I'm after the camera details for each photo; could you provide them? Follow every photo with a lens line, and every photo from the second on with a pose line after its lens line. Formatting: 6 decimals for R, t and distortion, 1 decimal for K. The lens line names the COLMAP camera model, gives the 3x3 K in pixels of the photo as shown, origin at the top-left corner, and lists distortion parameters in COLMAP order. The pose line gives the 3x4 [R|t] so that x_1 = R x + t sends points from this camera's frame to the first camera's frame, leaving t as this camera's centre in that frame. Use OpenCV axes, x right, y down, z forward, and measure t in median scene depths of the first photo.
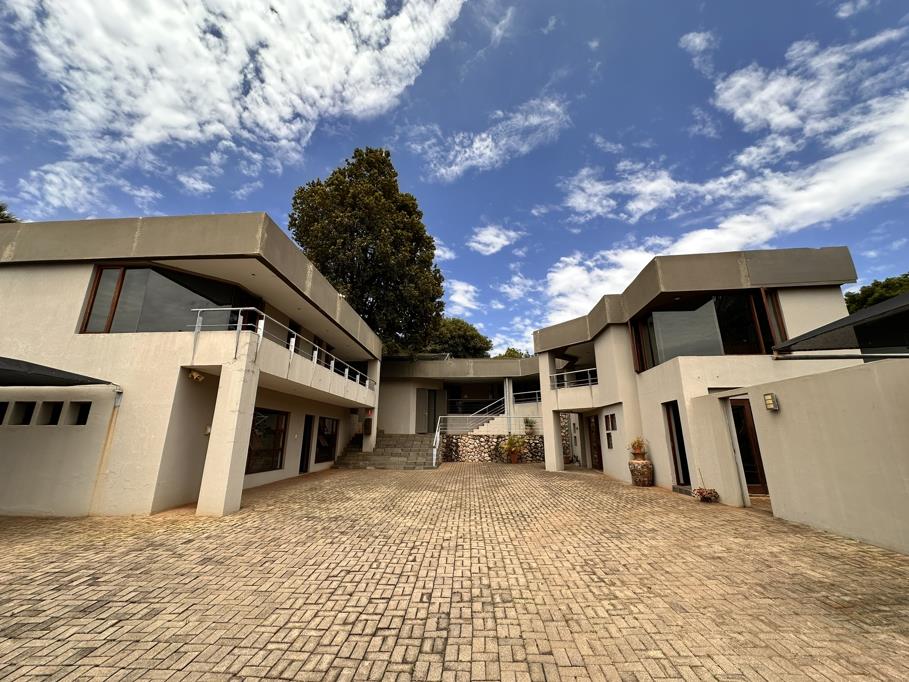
lens RADIAL K [[363.0, 0, 454.5], [0, 363.0, 341.0], [0, 0, 1]] dist [0.000469, -0.000162]
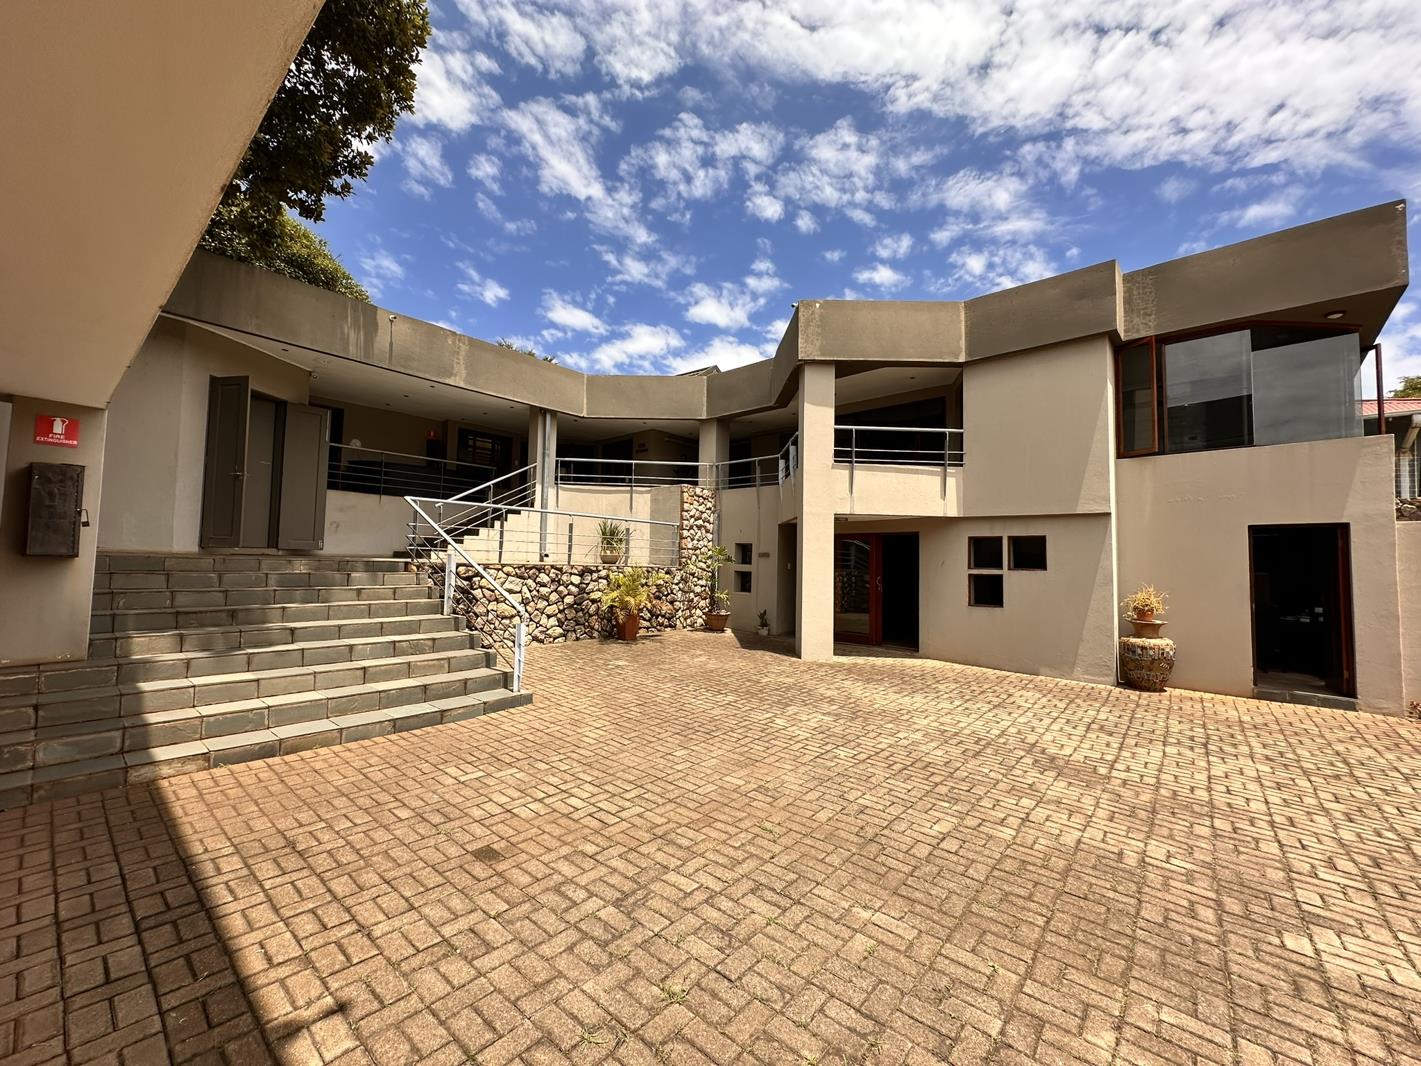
lens RADIAL K [[567.5, 0, 710.5], [0, 567.5, 533.0], [0, 0, 1]] dist [0.000469, -0.000162]
pose [[0.609983, 0.054994, 0.790504, -0.237182], [-0.227355, 0.967793, 0.108108, 0.137096], [-0.759099, -0.245669, 0.602840, 0.566767]]
